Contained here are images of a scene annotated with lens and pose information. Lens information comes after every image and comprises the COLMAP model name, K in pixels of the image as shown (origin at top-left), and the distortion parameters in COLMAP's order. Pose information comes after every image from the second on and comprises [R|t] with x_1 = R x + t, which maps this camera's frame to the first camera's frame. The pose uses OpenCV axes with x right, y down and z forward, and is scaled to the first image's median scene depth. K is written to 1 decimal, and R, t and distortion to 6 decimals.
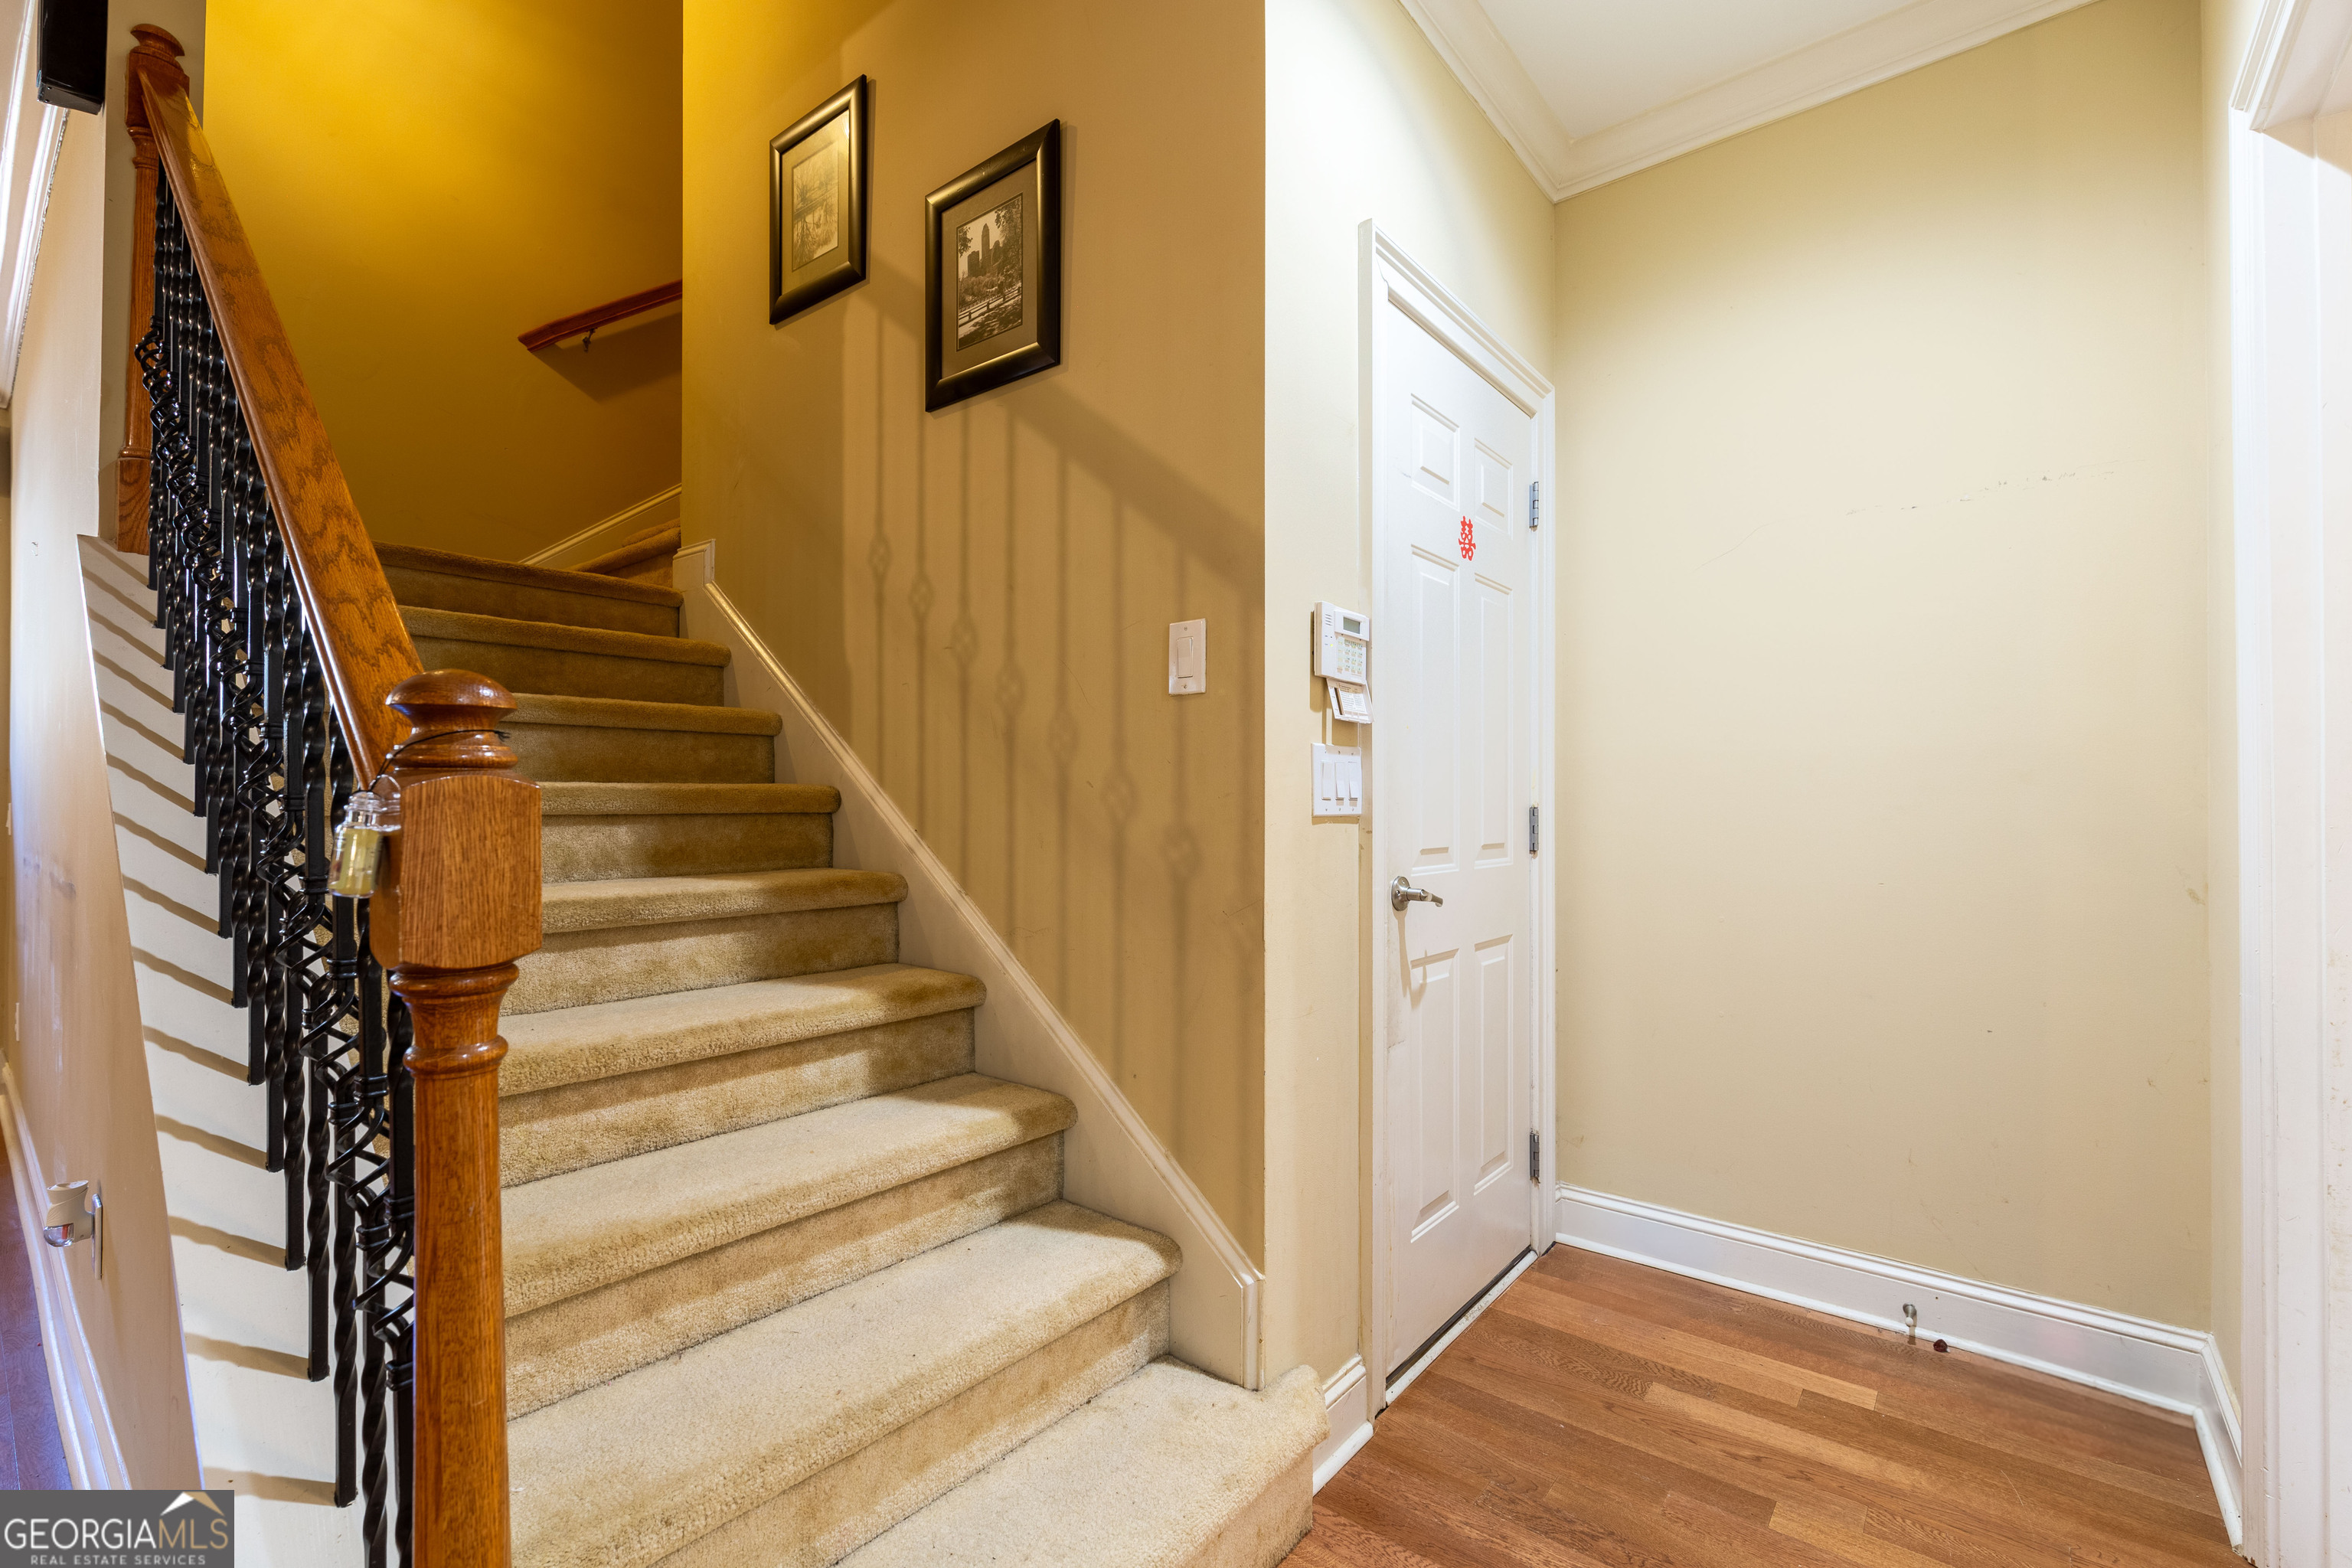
lens RADIAL K [[1029.1, 0, 1168.0], [0, 1029.1, 794.1], [0, 0, 1]] dist [0.003354, -0.000195]
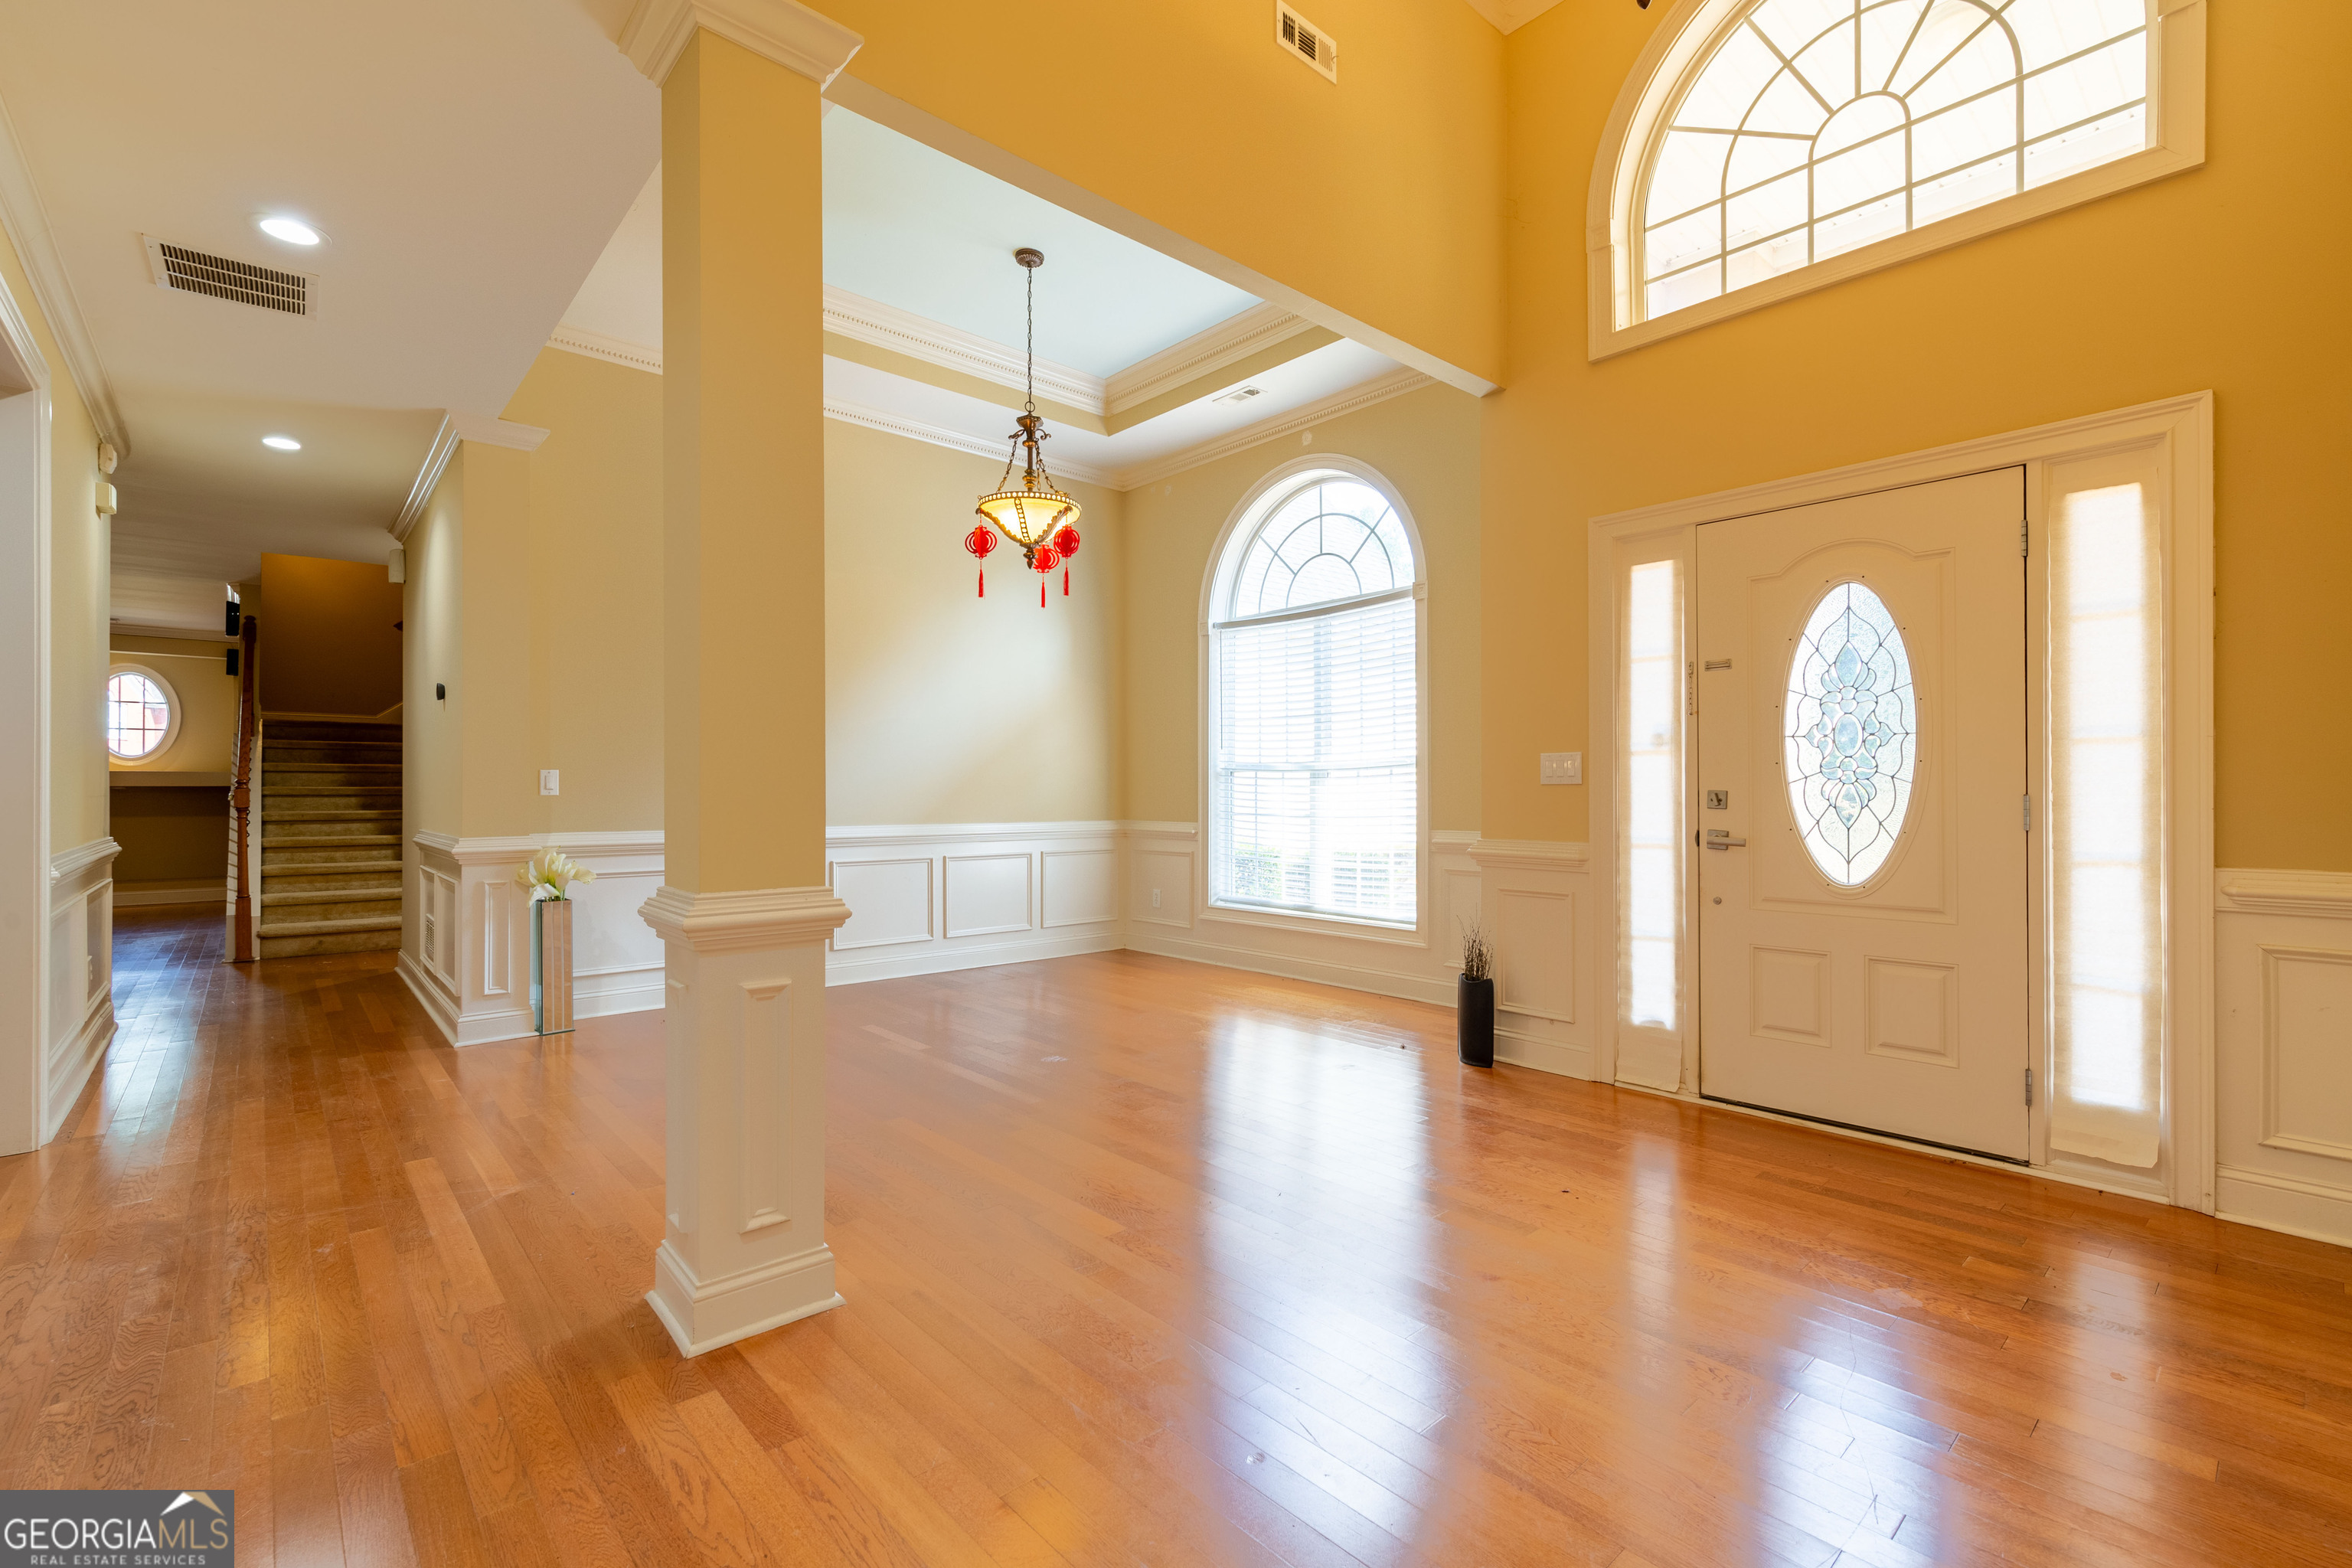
lens RADIAL K [[1029.1, 0, 1186.3], [0, 1029.1, 784.8], [0, 0, 1]] dist [0.003354, -0.000195]
pose [[0.988016, 0.001126, -0.154346, 3.564373], [-0.000987, 0.999999, 0.000977, -0.032238], [0.154347, -0.000813, 0.988016, -2.710488]]
